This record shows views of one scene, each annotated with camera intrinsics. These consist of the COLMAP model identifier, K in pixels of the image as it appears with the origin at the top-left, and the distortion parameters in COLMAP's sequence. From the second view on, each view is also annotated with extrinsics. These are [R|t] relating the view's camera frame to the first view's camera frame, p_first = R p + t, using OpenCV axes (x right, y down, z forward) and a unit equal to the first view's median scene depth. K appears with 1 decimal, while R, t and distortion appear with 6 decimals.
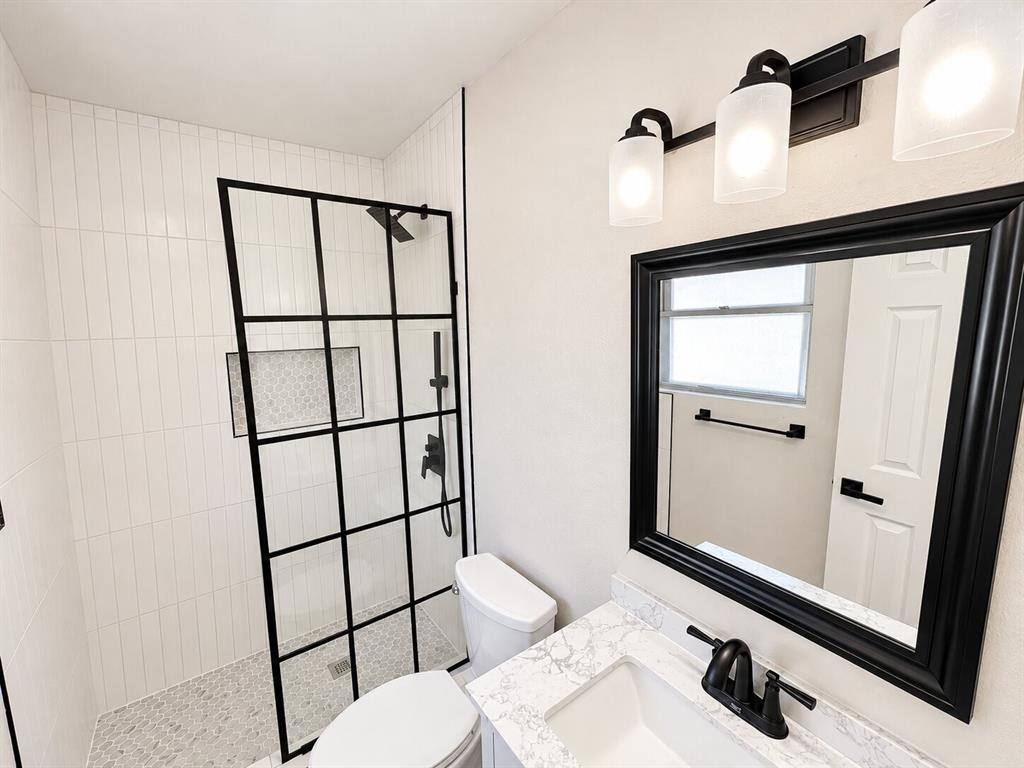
lens RADIAL K [[422.8, 0, 512.0], [0, 422.8, 384.0], [0, 0, 1]] dist [0.000103, 0.000280]
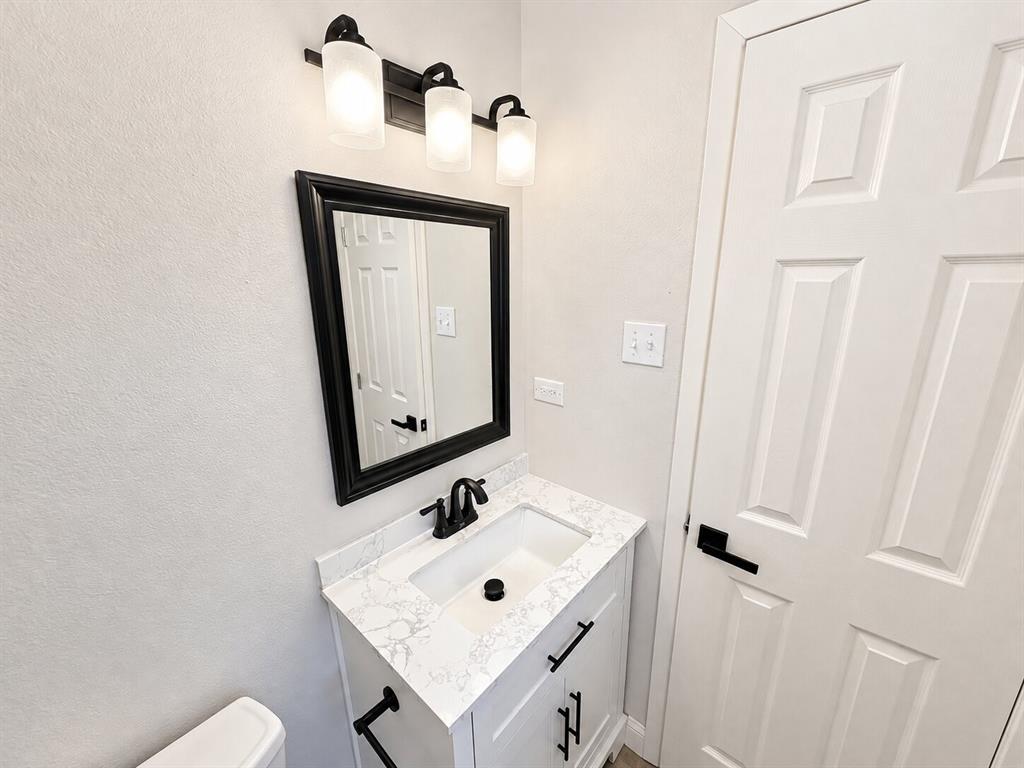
lens RADIAL K [[410.8, 0, 512.0], [0, 410.8, 384.0], [0, 0, 1]] dist [0.000488, 0.000198]
pose [[-0.228917, -0.225623, 0.946938, -0.759379], [0.156750, 0.951531, 0.264611, -0.065950], [-0.960743, 0.209006, -0.182455, 0.963881]]
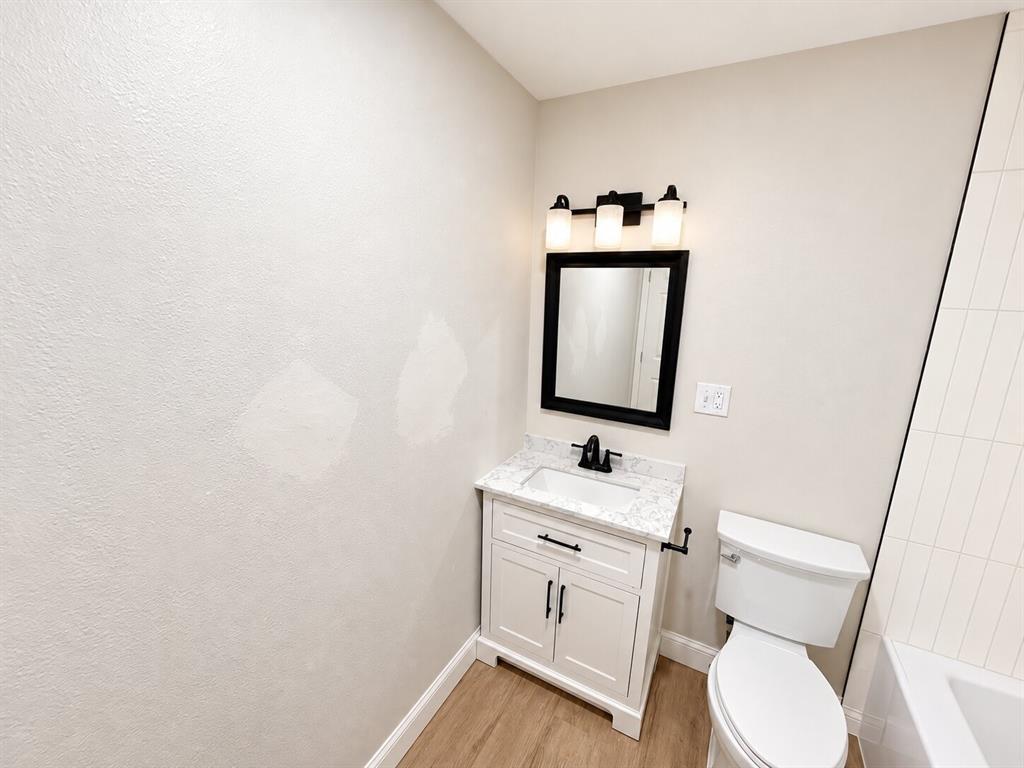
lens RADIAL K [[410.8, 0, 512.0], [0, 410.8, 384.0], [0, 0, 1]] dist [0.000488, 0.000198]
pose [[0.905557, -0.067880, 0.418758, -0.781523], [0.032438, 0.995305, 0.091190, 0.128322], [-0.422982, -0.068995, 0.903507, -0.789314]]
